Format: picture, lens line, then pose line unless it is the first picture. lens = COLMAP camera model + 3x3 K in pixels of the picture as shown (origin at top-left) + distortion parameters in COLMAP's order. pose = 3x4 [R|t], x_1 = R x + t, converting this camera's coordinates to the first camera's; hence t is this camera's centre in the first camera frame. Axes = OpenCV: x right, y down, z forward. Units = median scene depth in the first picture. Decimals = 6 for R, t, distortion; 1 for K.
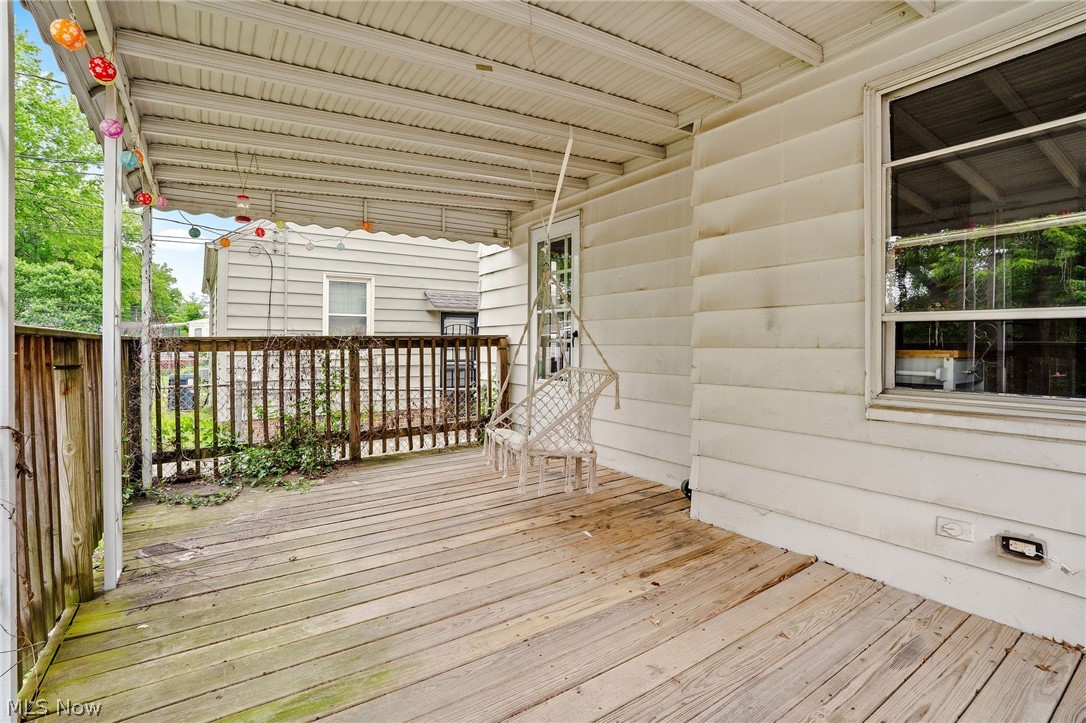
lens RADIAL K [[493.8, 0, 543.0], [0, 493.8, 361.5], [0, 0, 1]] dist [0.000061, -0.000002]
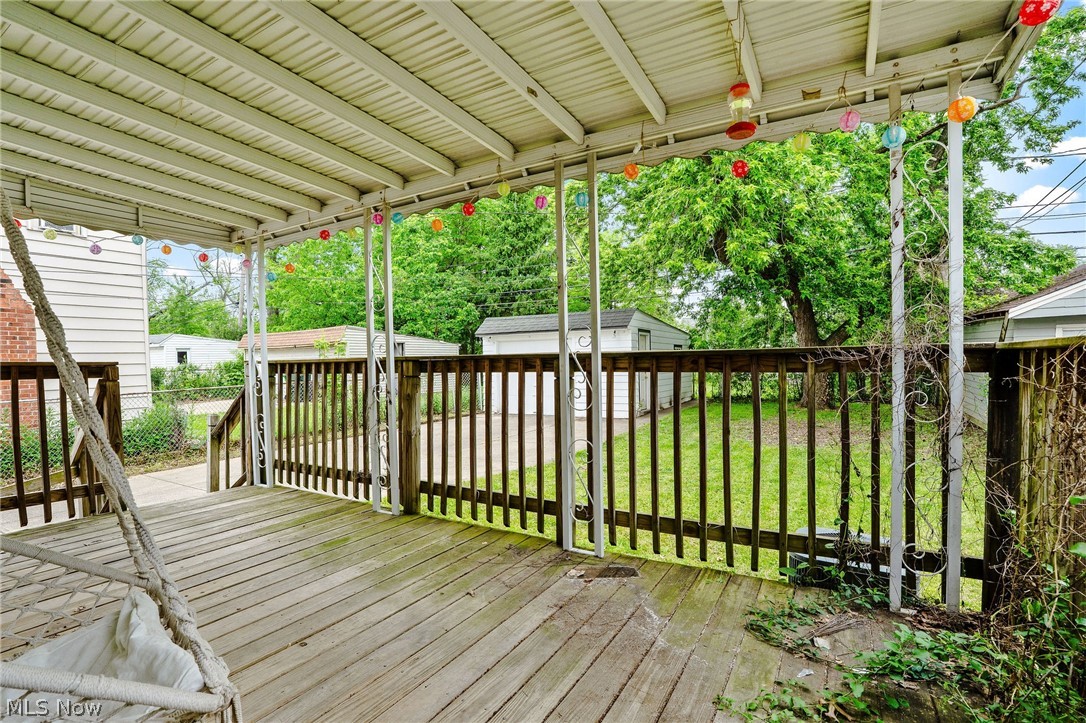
lens RADIAL K [[529.1, 0, 543.0], [0, 529.1, 361.5], [0, 0, 1]] dist [-0.000349, -0.000026]
pose [[-0.915503, 0.008036, -0.402230, -0.205137], [-0.000617, 0.999771, 0.021379, -0.053083], [0.402310, 0.019821, -0.915289, 1.743980]]
